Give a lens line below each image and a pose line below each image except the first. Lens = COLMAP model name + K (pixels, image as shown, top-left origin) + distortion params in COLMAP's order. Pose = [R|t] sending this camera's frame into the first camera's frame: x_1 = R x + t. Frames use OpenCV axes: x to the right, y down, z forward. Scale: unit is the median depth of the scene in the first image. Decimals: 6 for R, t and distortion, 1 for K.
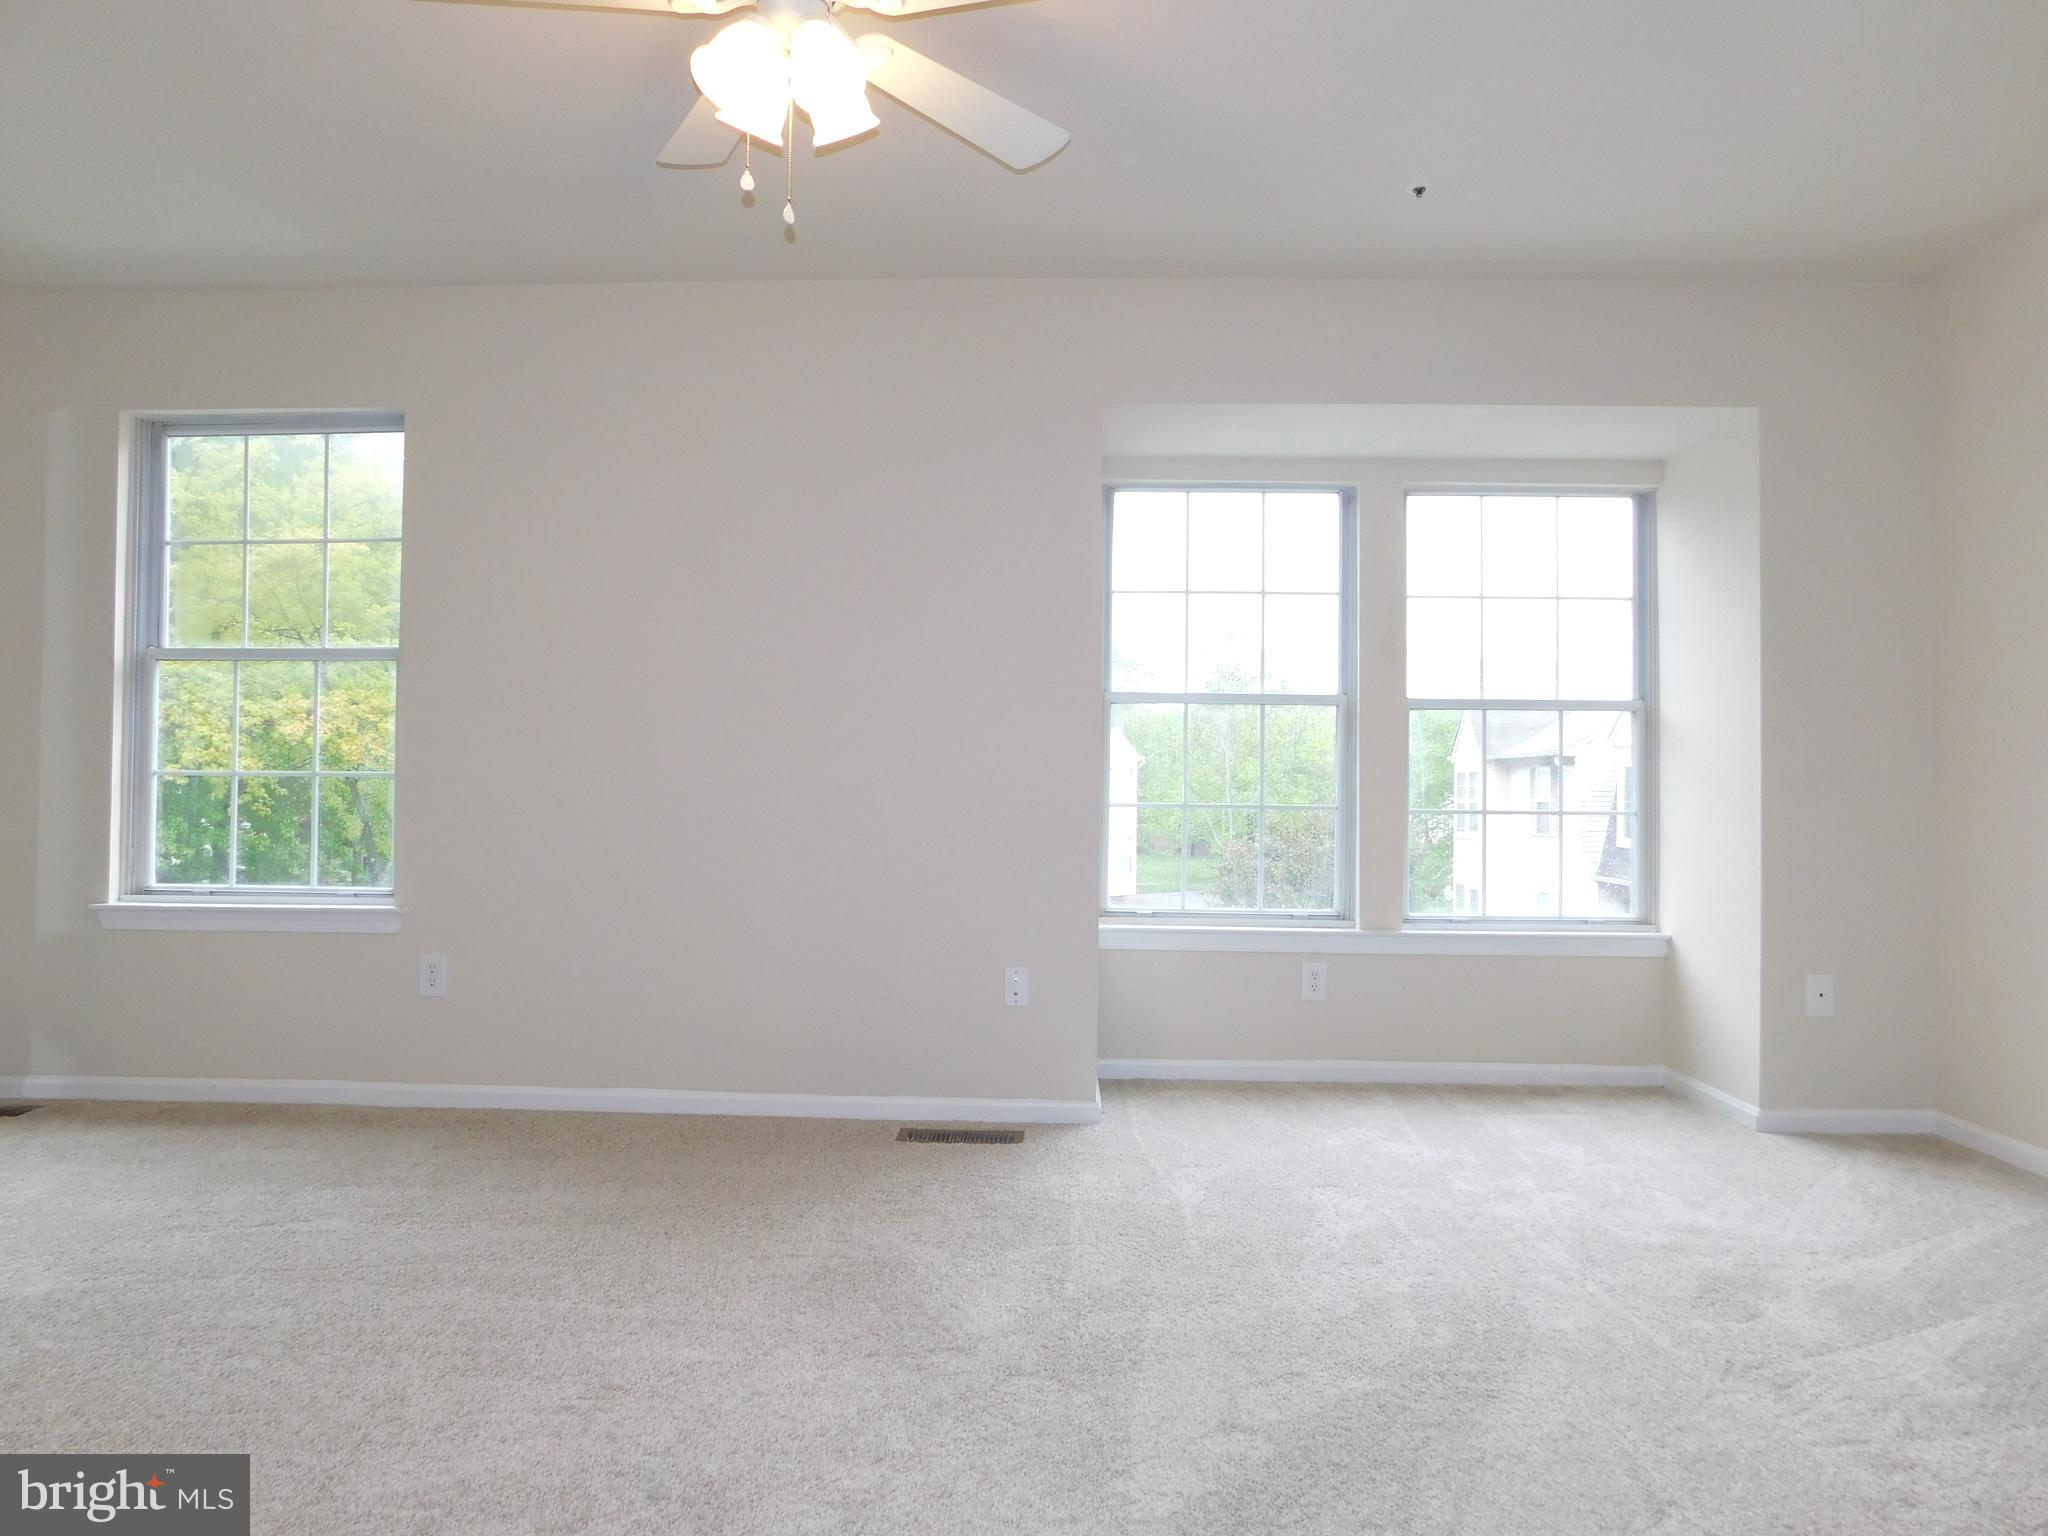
lens RADIAL K [[1351.6, 0, 1018.7], [0, 1351.6, 759.2], [0, 0, 1]] dist [-0.070464, 0.056030]
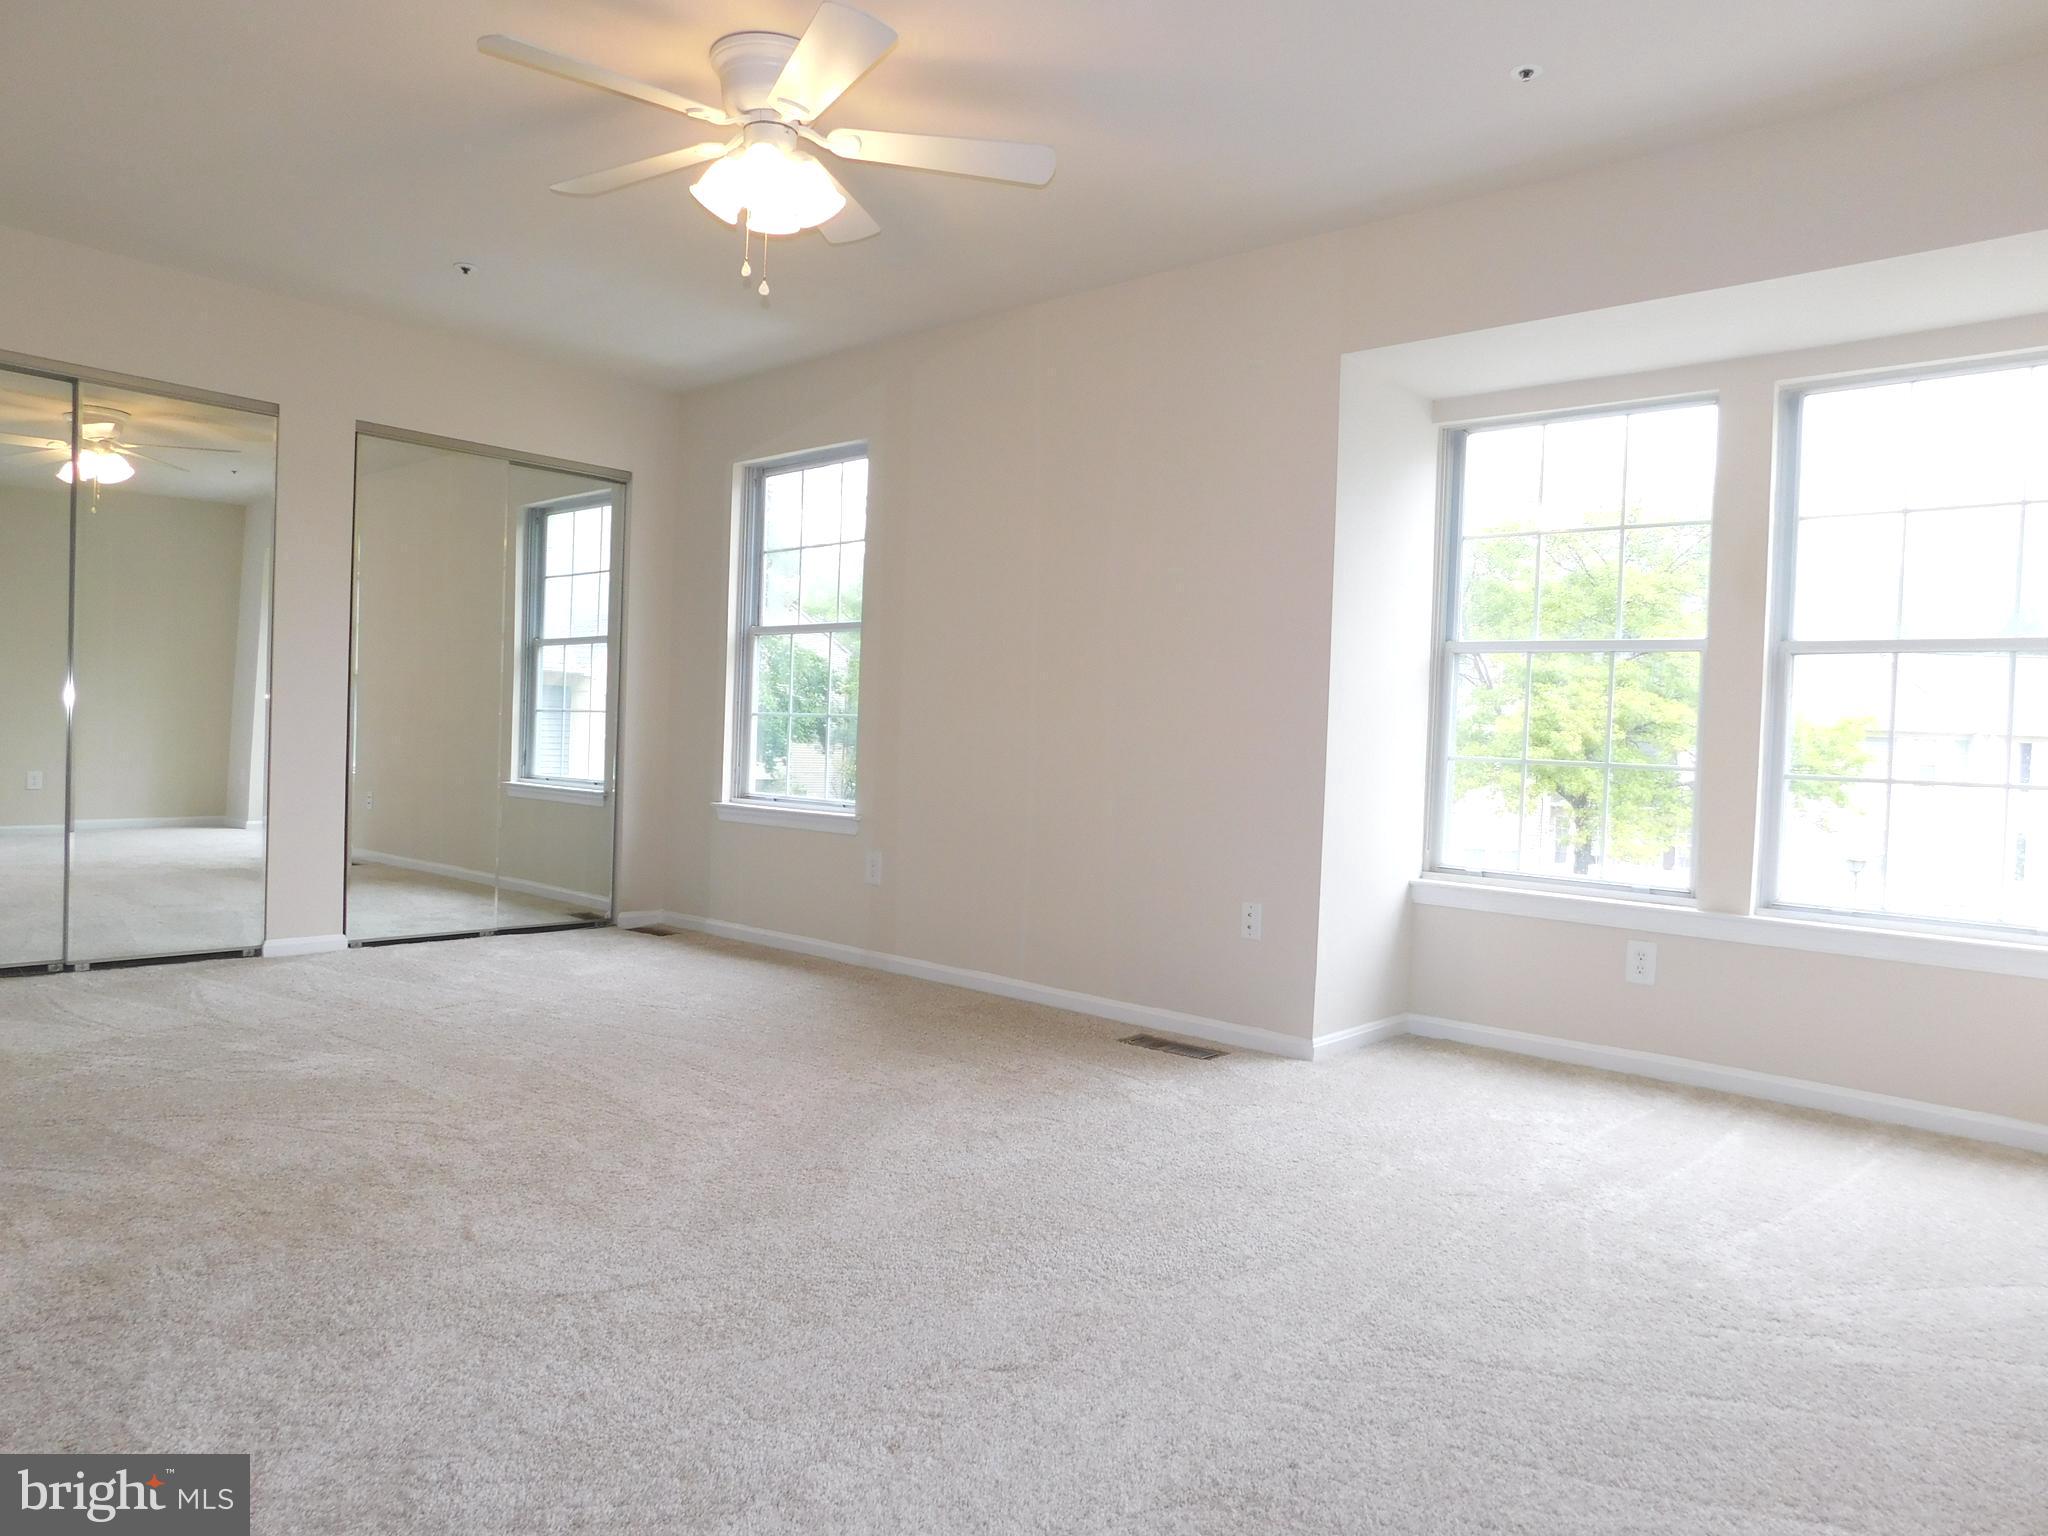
lens RADIAL K [[1345.4, 0, 1024.1], [0, 1345.4, 776.5], [0, 0, 1]] dist [-0.024708, -0.001955]
pose [[0.769778, 0.038063, -0.637176, 0.505794], [-0.014540, 0.999007, 0.042111, 0.011748], [0.638146, -0.023151, 0.769567, 0.066489]]
